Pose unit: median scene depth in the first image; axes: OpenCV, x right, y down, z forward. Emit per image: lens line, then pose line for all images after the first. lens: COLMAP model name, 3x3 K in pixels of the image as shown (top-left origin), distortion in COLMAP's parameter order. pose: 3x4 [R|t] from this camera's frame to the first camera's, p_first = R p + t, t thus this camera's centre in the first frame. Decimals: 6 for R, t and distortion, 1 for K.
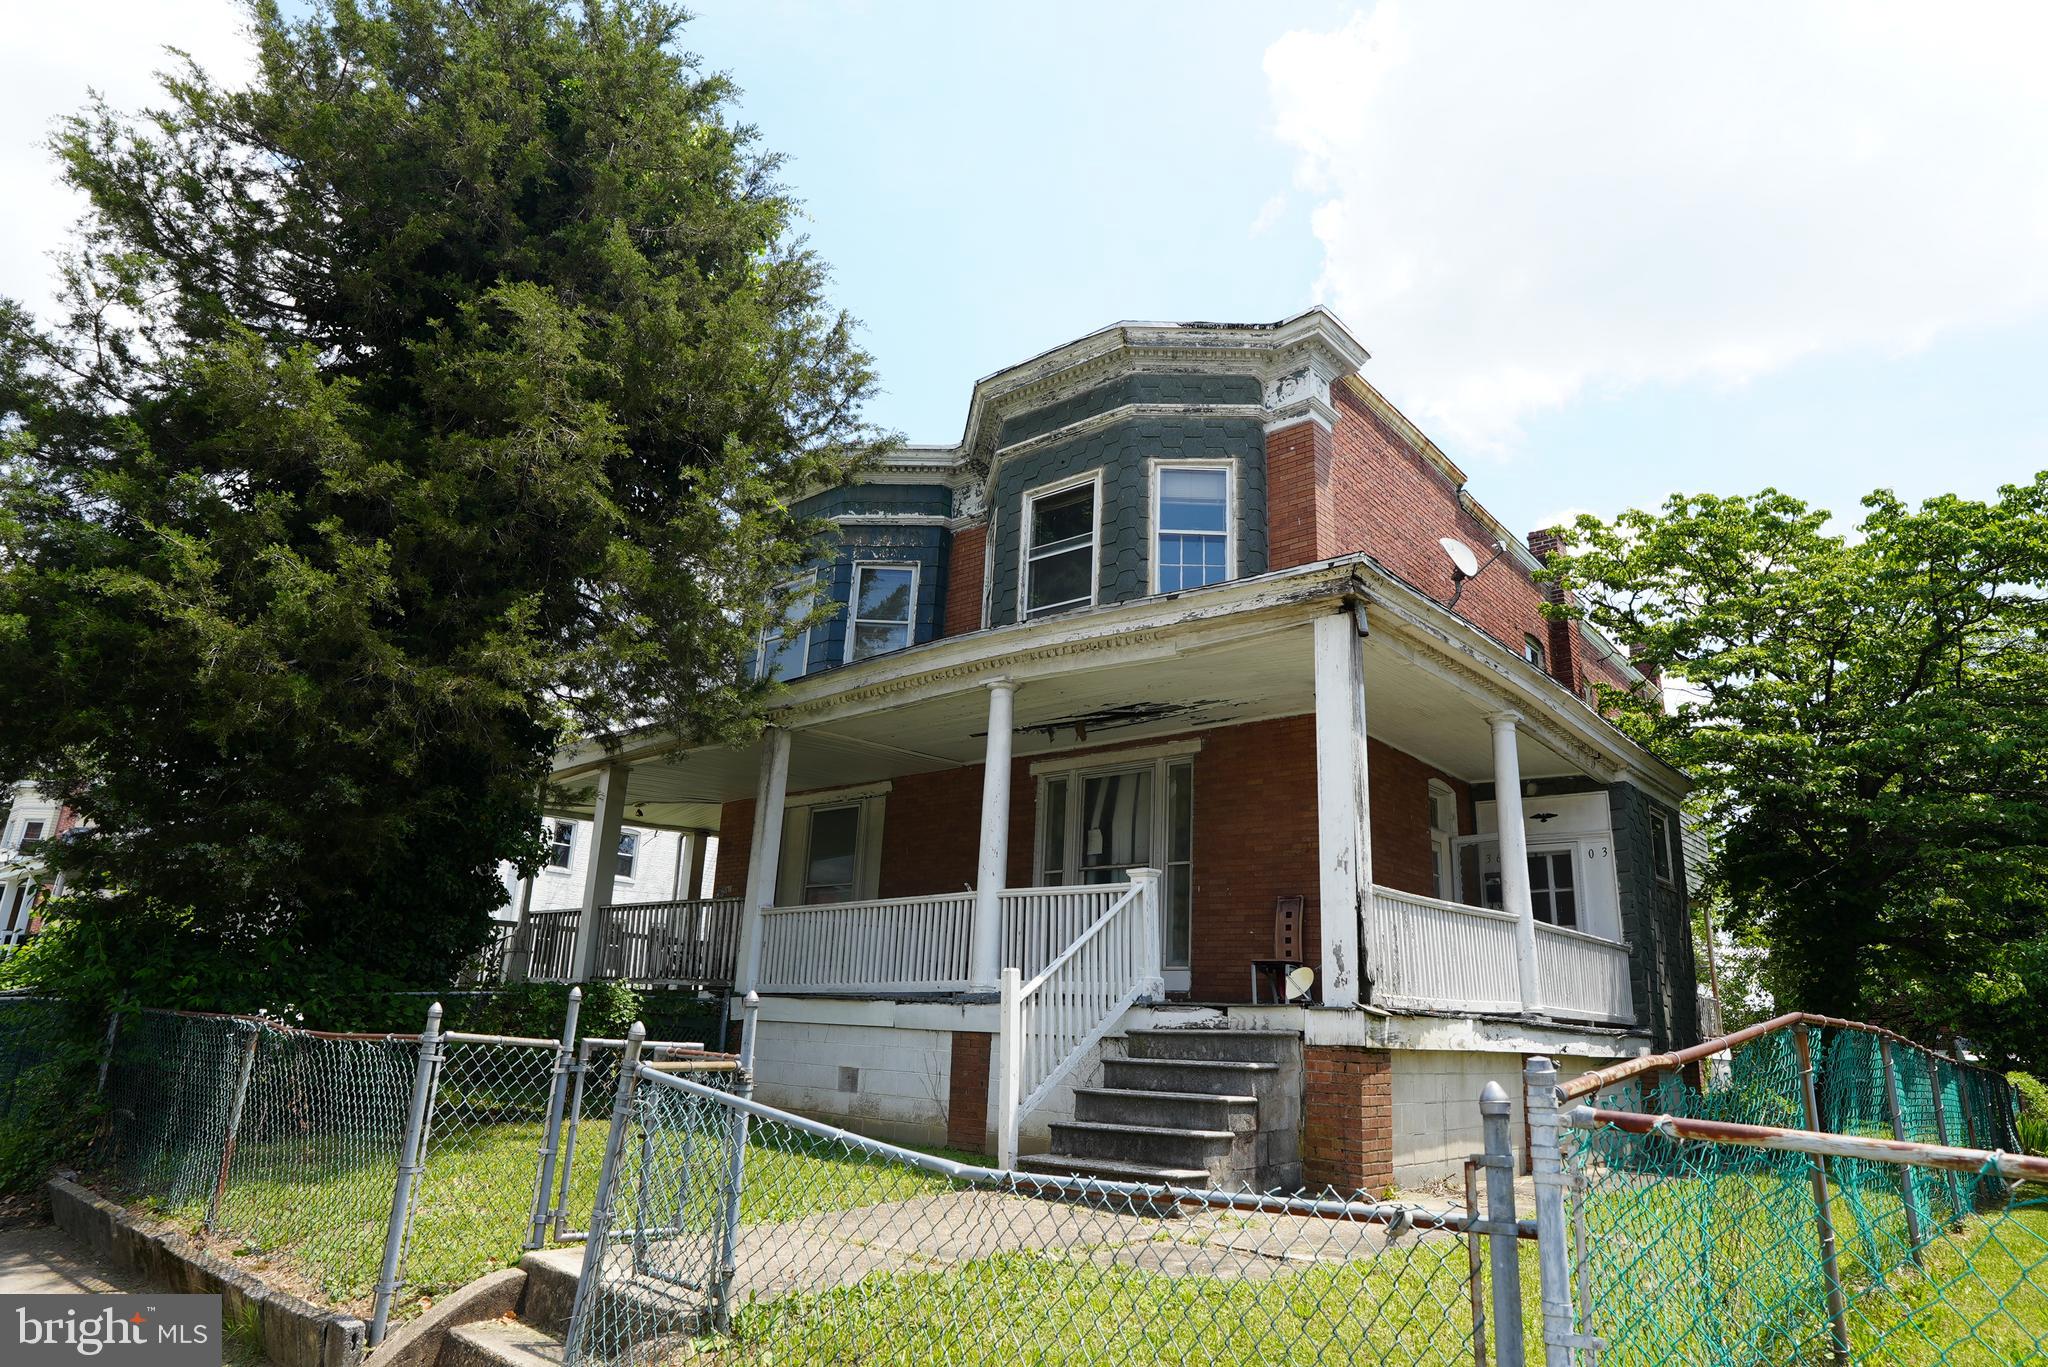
lens RADIAL K [[1241.3, 0, 1019.5], [0, 1241.3, 677.7], [0, 0, 1]] dist [-0.027316, 0.019051]
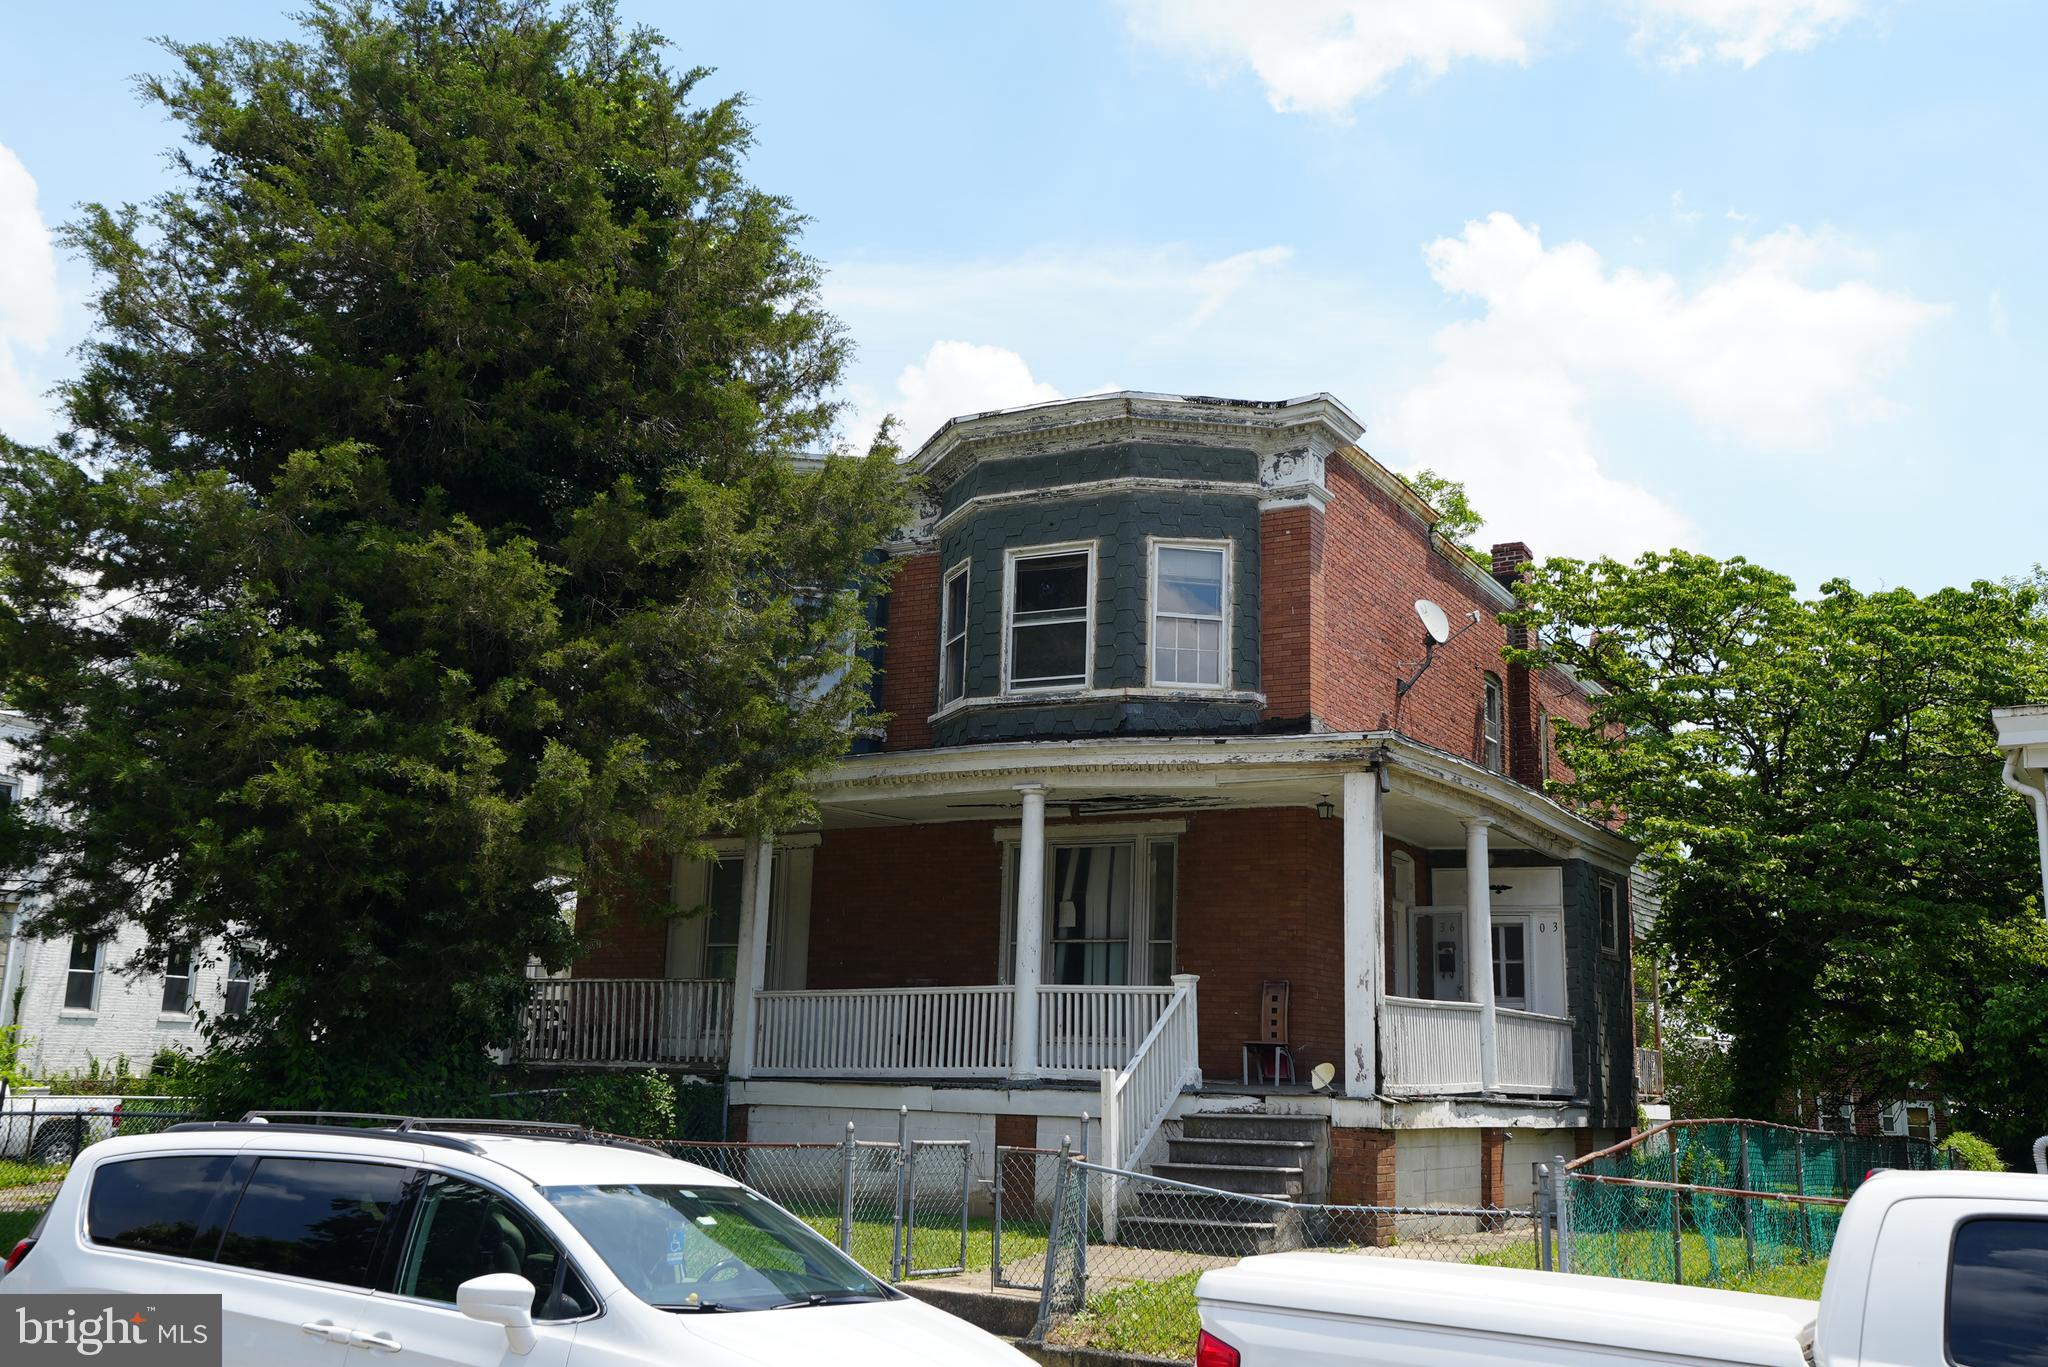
lens RADIAL K [[2134.5, 0, 1021.0], [0, 2134.5, 691.8], [0, 0, 1]] dist [0.137549, 0.000000]
pose [[0.978148, 0.021027, 0.206845, -0.346179], [-0.043380, 0.993617, 0.104132, -0.228887], [-0.203335, -0.110830, 0.972816, -0.652058]]
